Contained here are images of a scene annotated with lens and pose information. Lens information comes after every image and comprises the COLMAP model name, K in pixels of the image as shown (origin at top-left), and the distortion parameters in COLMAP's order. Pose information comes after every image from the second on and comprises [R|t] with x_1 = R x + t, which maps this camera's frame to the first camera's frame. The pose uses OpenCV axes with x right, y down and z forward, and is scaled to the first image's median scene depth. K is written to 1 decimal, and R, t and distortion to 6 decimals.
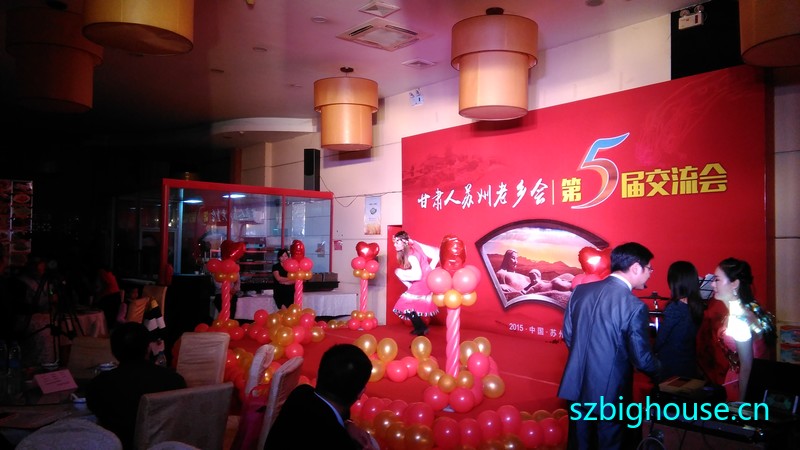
lens RADIAL K [[641.7, 0, 401.7], [0, 641.7, 233.0], [0, 0, 1]] dist [0.090645, -0.126868]
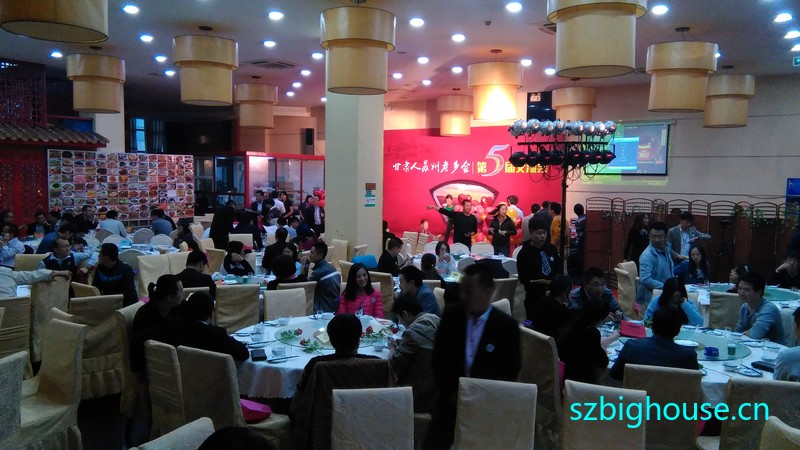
lens RADIAL K [[641.7, 0, 401.6], [0, 641.7, 230.5], [0, 0, 1]] dist [0.090645, -0.126868]
pose [[0.960234, -0.020521, 0.278440, -0.565144], [-0.010234, 0.994038, 0.108554, -0.080783], [-0.279008, -0.107087, 0.954299, -0.951567]]
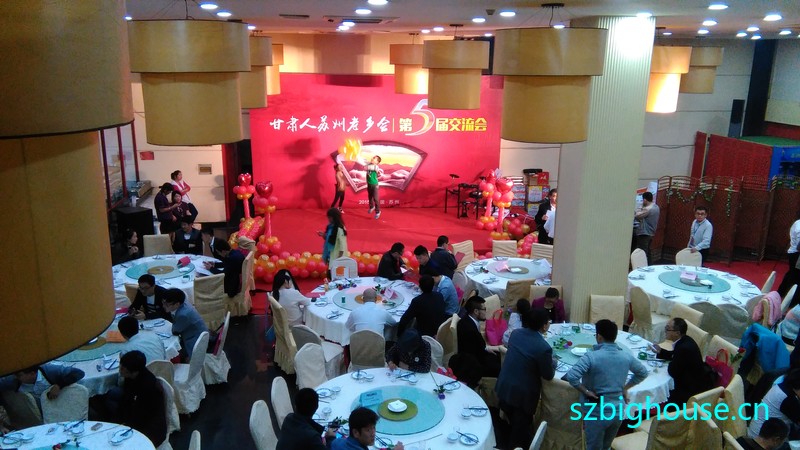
lens RADIAL K [[641.7, 0, 399.8], [0, 641.7, 229.3], [0, 0, 1]] dist [0.090645, -0.126868]
pose [[0.504808, -0.231060, 0.831733, -1.240869], [-0.025040, 0.959186, 0.281665, -0.275458], [-0.862869, -0.163013, 0.478419, 0.082693]]
